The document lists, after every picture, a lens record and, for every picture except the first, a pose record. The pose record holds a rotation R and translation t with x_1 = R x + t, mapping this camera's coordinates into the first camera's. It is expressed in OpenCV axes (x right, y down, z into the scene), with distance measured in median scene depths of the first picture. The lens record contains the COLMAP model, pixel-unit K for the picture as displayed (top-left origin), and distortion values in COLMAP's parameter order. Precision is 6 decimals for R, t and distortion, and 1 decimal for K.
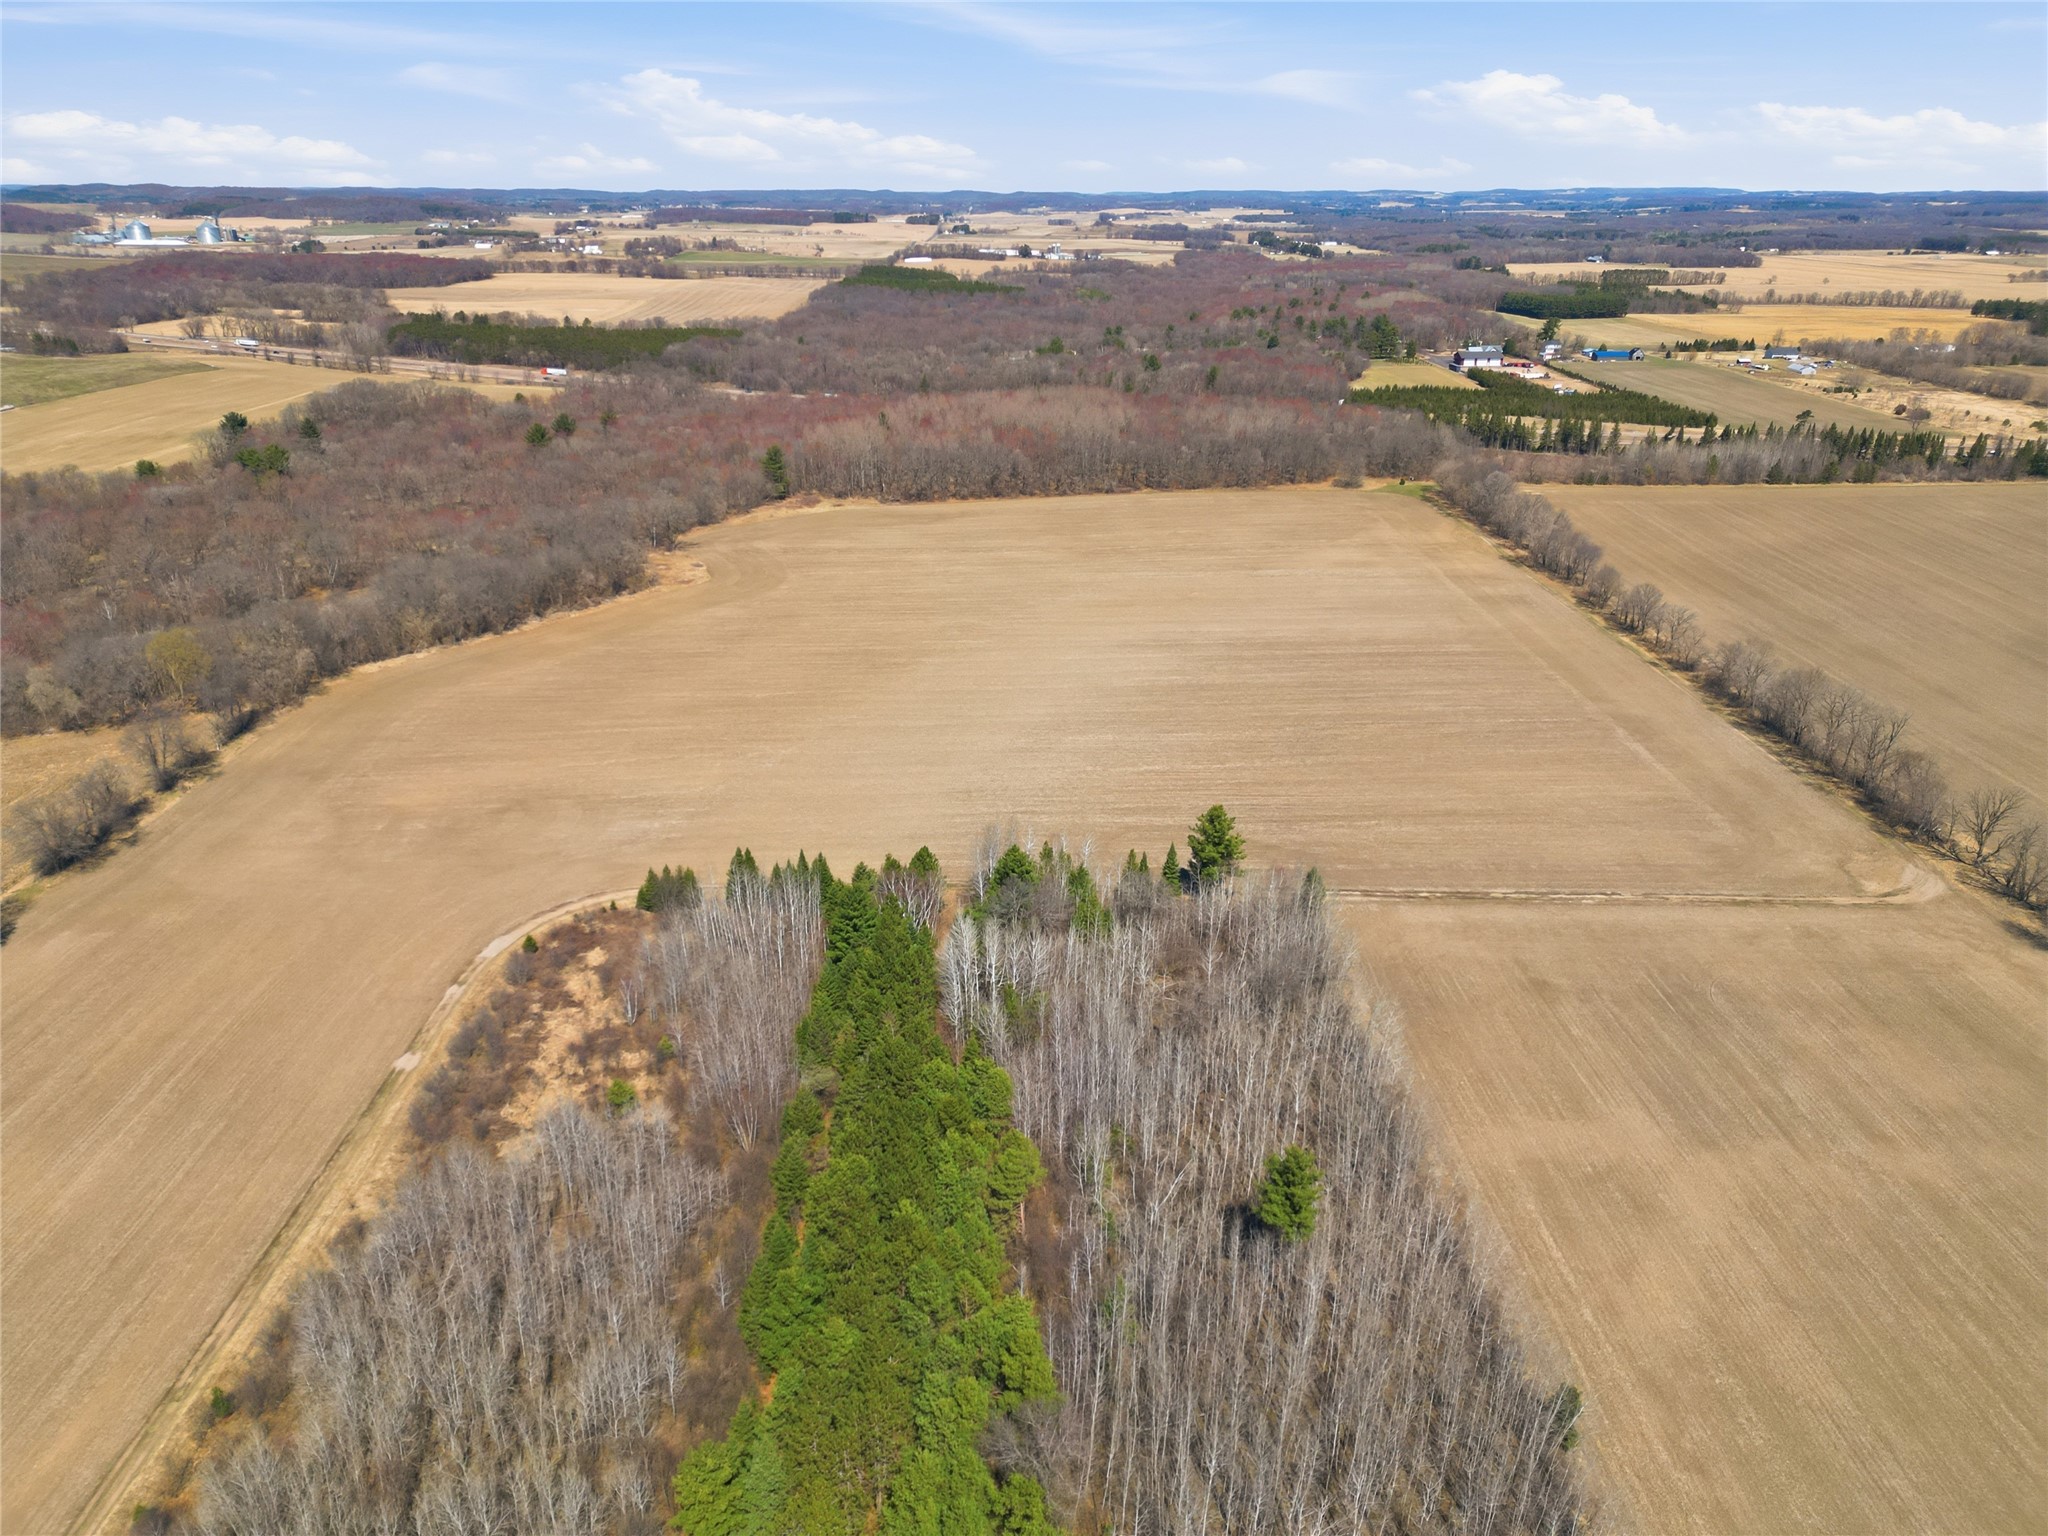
lens RADIAL K [[1421.0, 0, 1017.0], [0, 1421.0, 774.7], [0, 0, 1]] dist [0.064042, -0.050162]
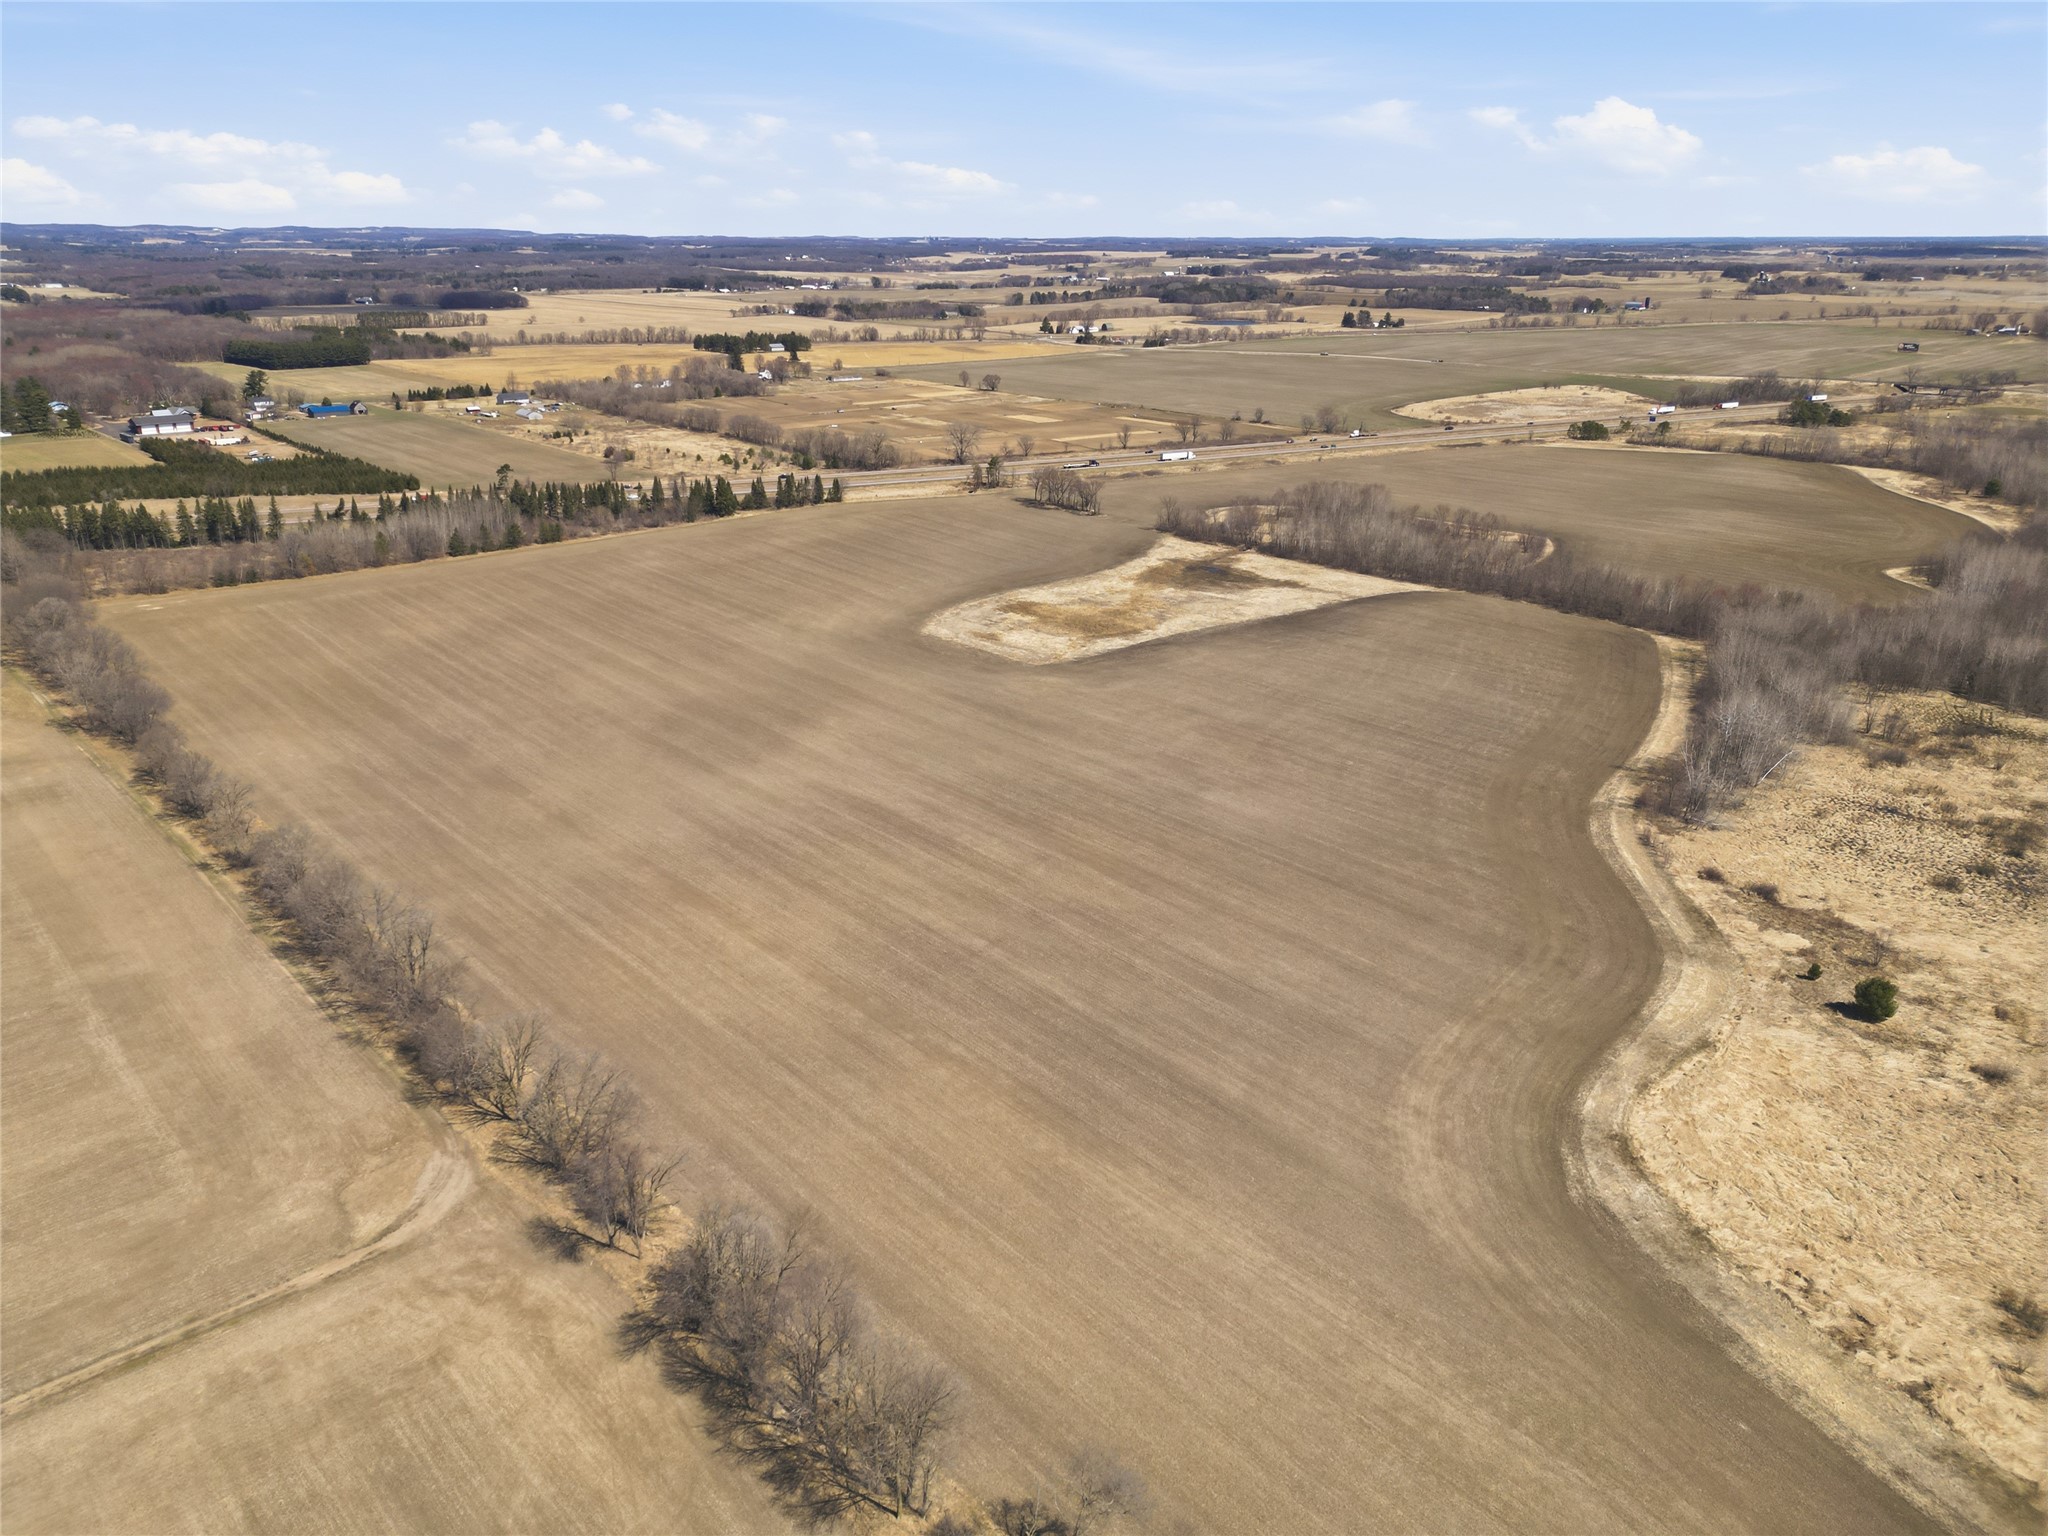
lens RADIAL K [[1421.0, 0, 1017.0], [0, 1421.0, 774.7], [0, 0, 1]] dist [0.064042, -0.050162]
pose [[0.741083, -0.235857, 0.628624, 0.128406], [0.250753, 0.965748, 0.066734, -0.028802], [-0.622832, 0.108174, 0.774841, 0.072532]]
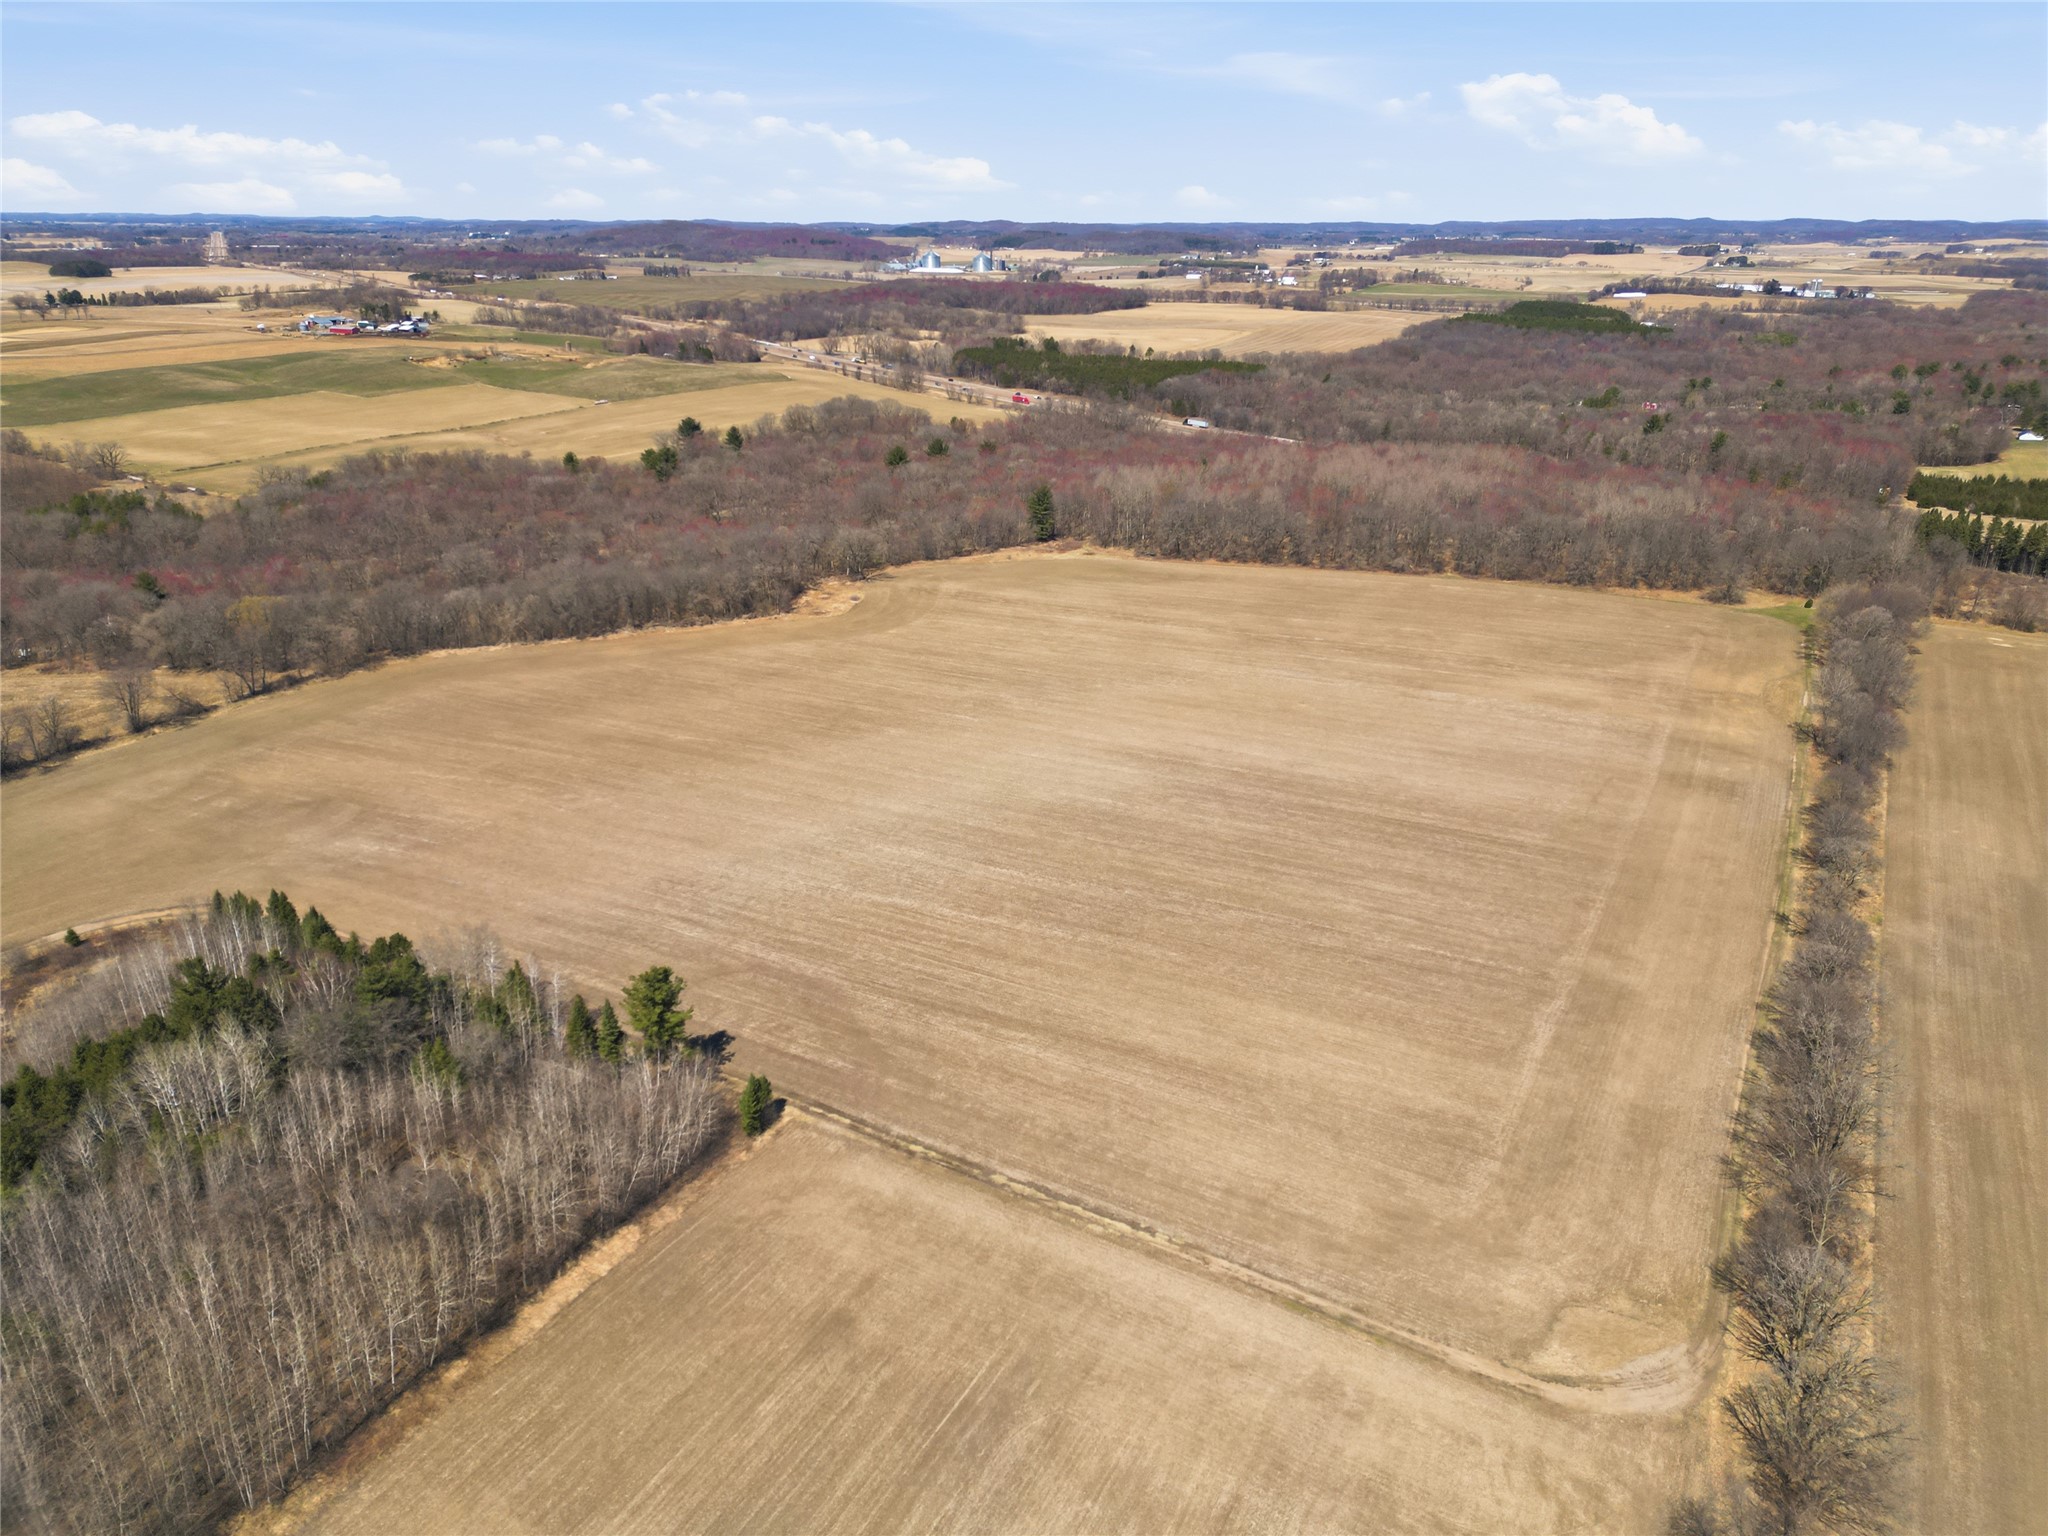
lens RADIAL K [[1428.1, 0, 1015.7], [0, 1428.1, 760.8], [0, 0, 1]] dist [0.073594, -0.061713]
pose [[0.869366, 0.176270, -0.461663, 0.185068], [-0.189732, 0.981679, 0.017531, -0.039953], [0.456295, 0.072351, 0.886882, 0.098377]]
